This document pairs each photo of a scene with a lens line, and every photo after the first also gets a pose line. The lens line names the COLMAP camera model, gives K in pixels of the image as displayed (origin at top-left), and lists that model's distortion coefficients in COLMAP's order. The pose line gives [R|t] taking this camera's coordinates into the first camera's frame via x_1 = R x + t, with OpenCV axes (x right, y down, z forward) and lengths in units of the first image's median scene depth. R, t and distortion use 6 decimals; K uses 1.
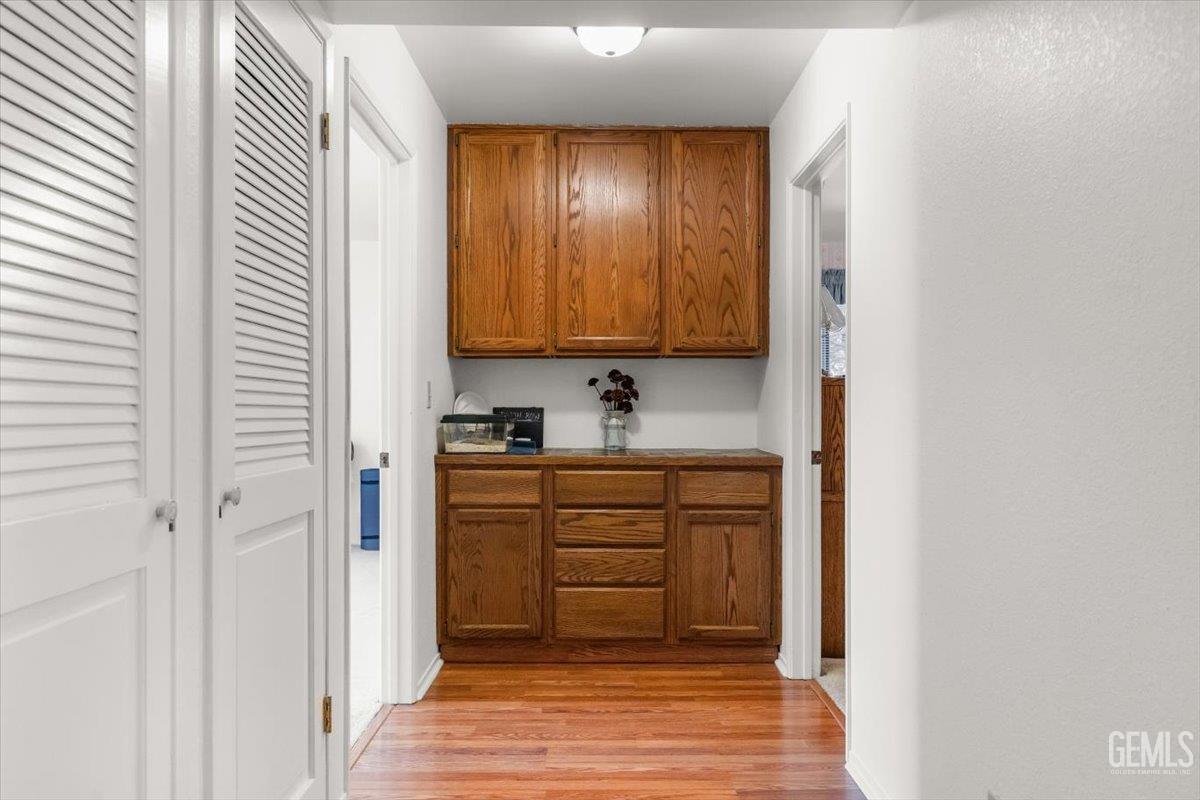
lens RADIAL K [[928.7, 0, 600.6], [0, 928.7, 400.9], [0, 0, 1]] dist [-0.003155, -0.002542]
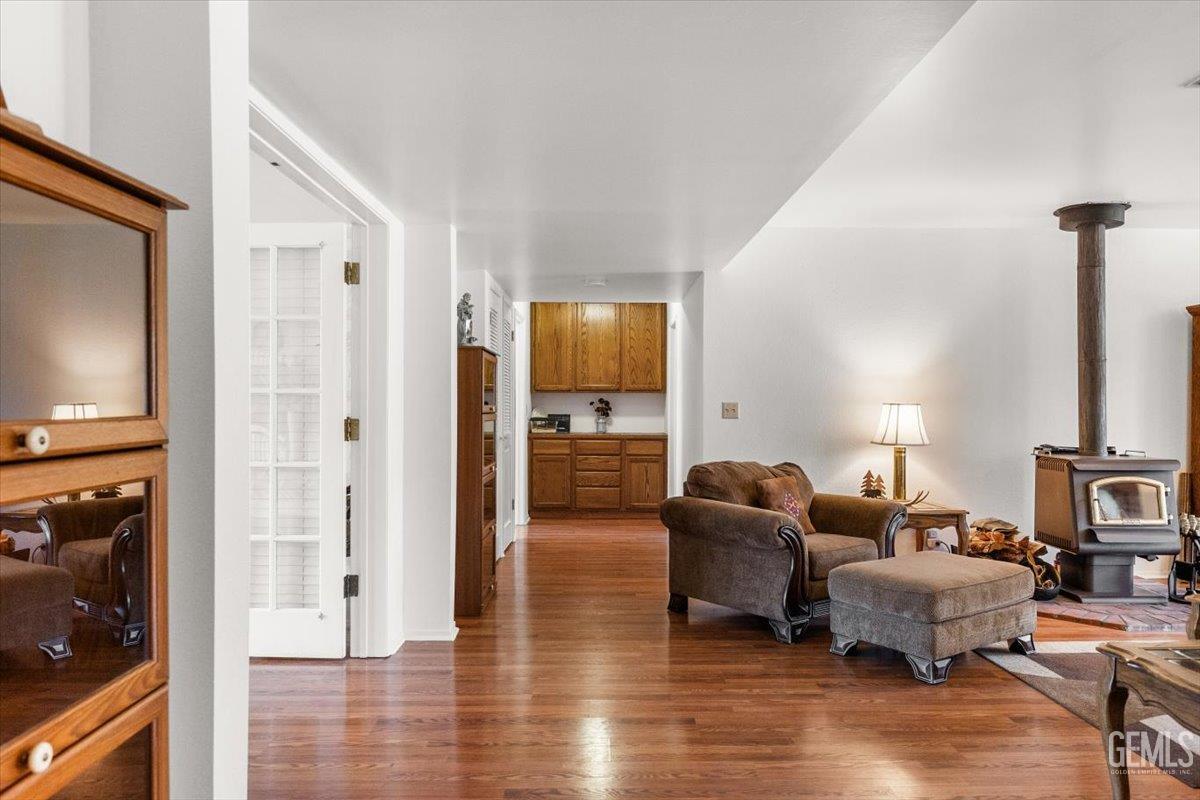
lens RADIAL K [[867.3, 0, 601.5], [0, 867.3, 394.7], [0, 0, 1]] dist [-0.005160, -0.002834]
pose [[0.999975, 0.002508, -0.006546, 0.031050], [-0.002562, 0.999963, -0.008241, -0.025199], [0.006525, 0.008257, 0.999945, -1.209300]]
